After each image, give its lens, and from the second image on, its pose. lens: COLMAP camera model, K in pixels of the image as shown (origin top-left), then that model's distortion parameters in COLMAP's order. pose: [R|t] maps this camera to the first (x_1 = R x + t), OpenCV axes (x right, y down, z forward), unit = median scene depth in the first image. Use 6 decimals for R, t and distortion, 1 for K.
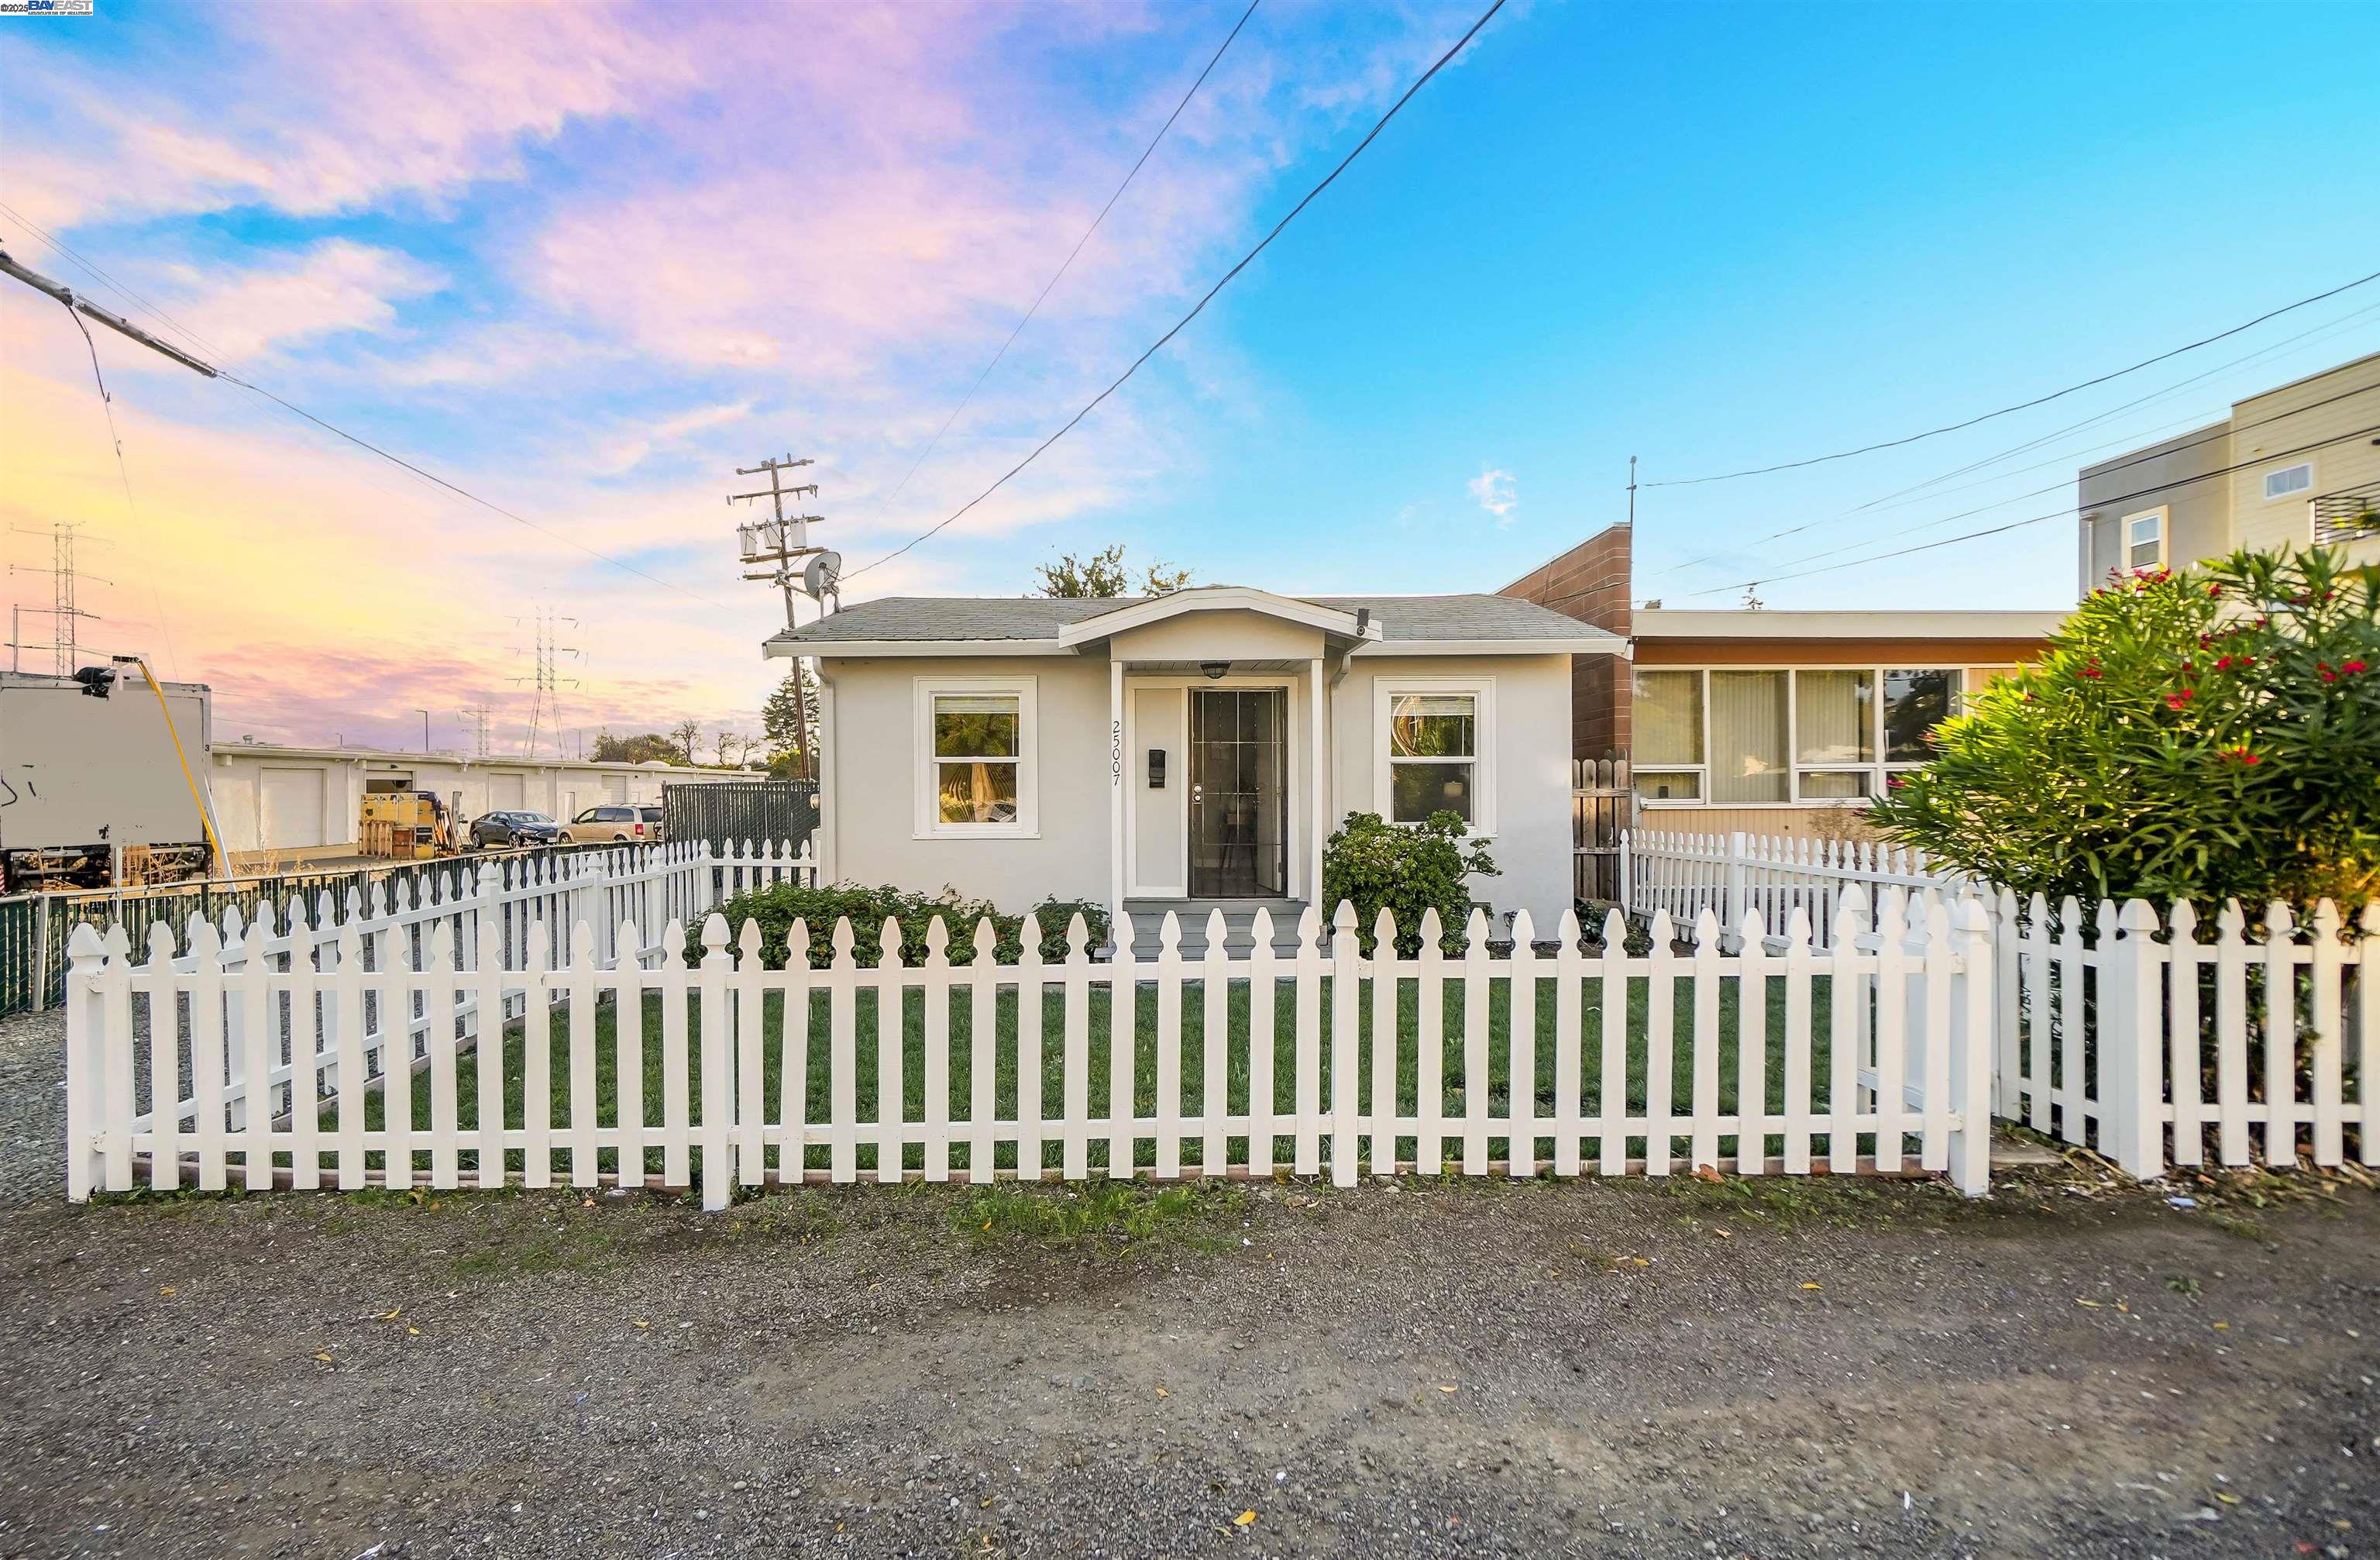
lens RADIAL K [[960.9, 0, 1135.8], [0, 960.9, 781.3], [0, 0, 1]] dist [-0.003753, -0.000244]
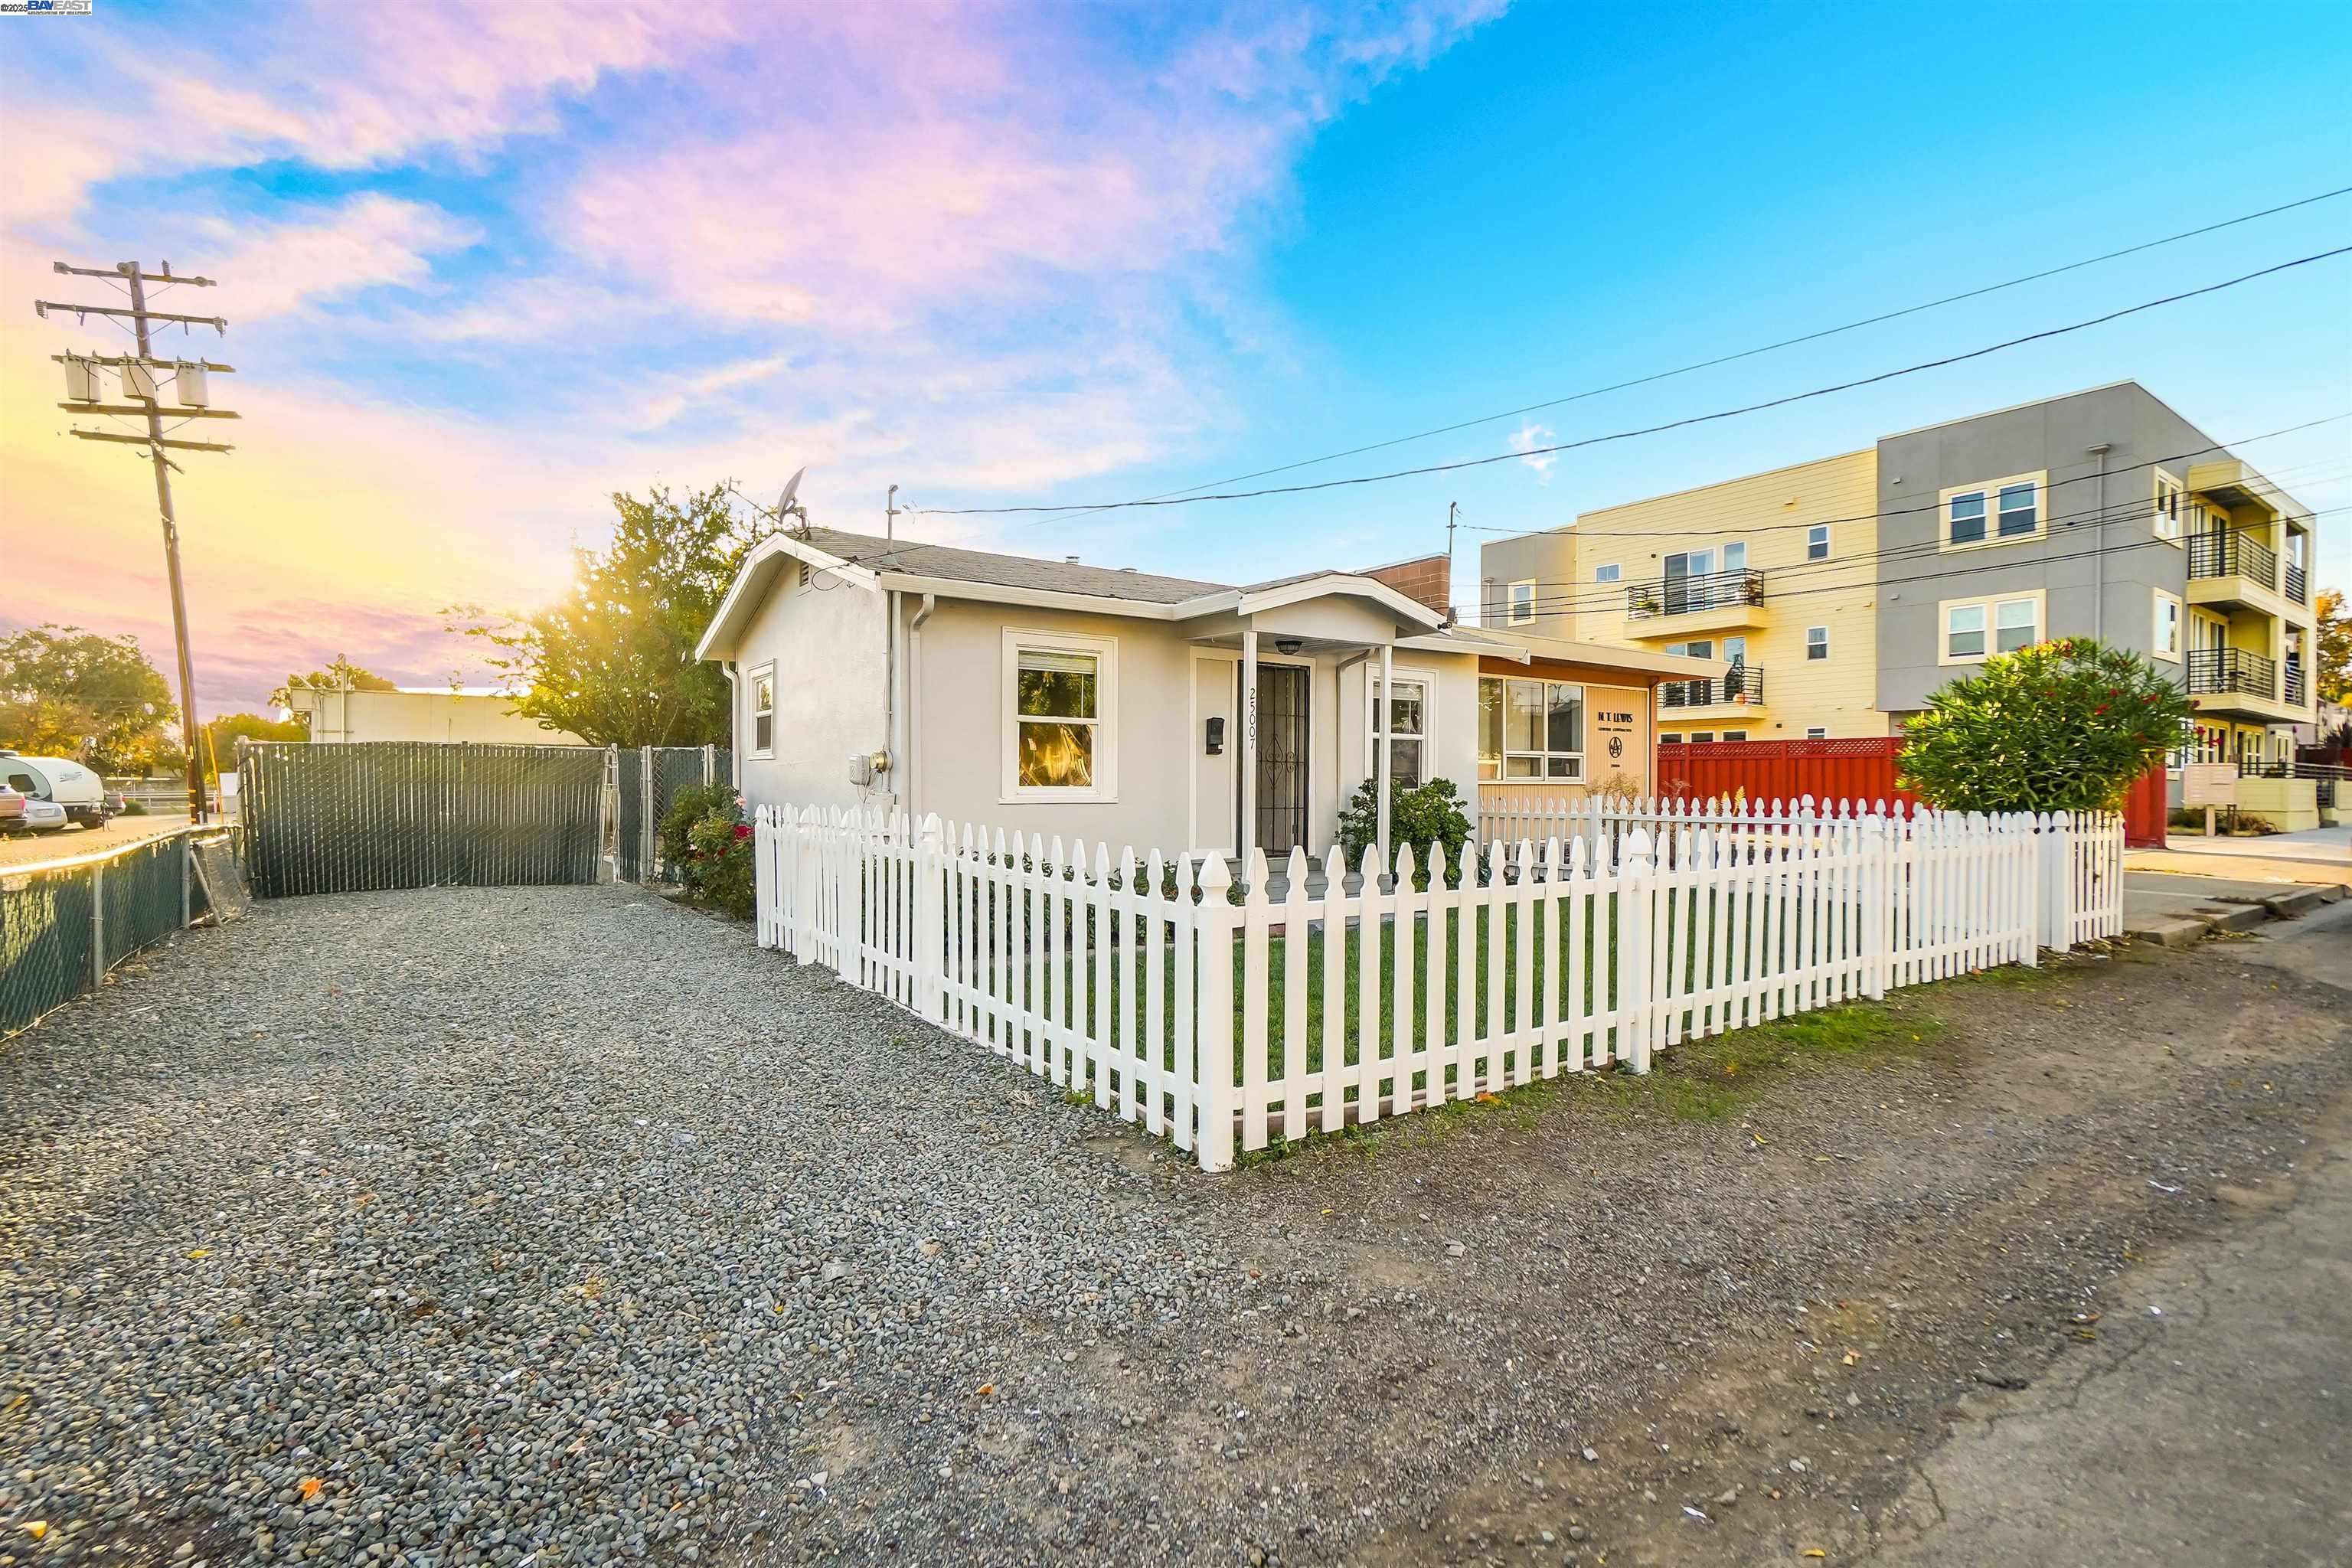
lens RADIAL K [[1021.7, 0, 1165.9], [0, 1021.7, 761.2], [0, 0, 1]] dist [-0.002761, 0.003429]
pose [[0.841888, 0.020097, 0.539278, -0.623027], [-0.014564, 0.999788, -0.014523, 0.031713], [-0.539456, 0.004373, 0.842003, 0.094049]]
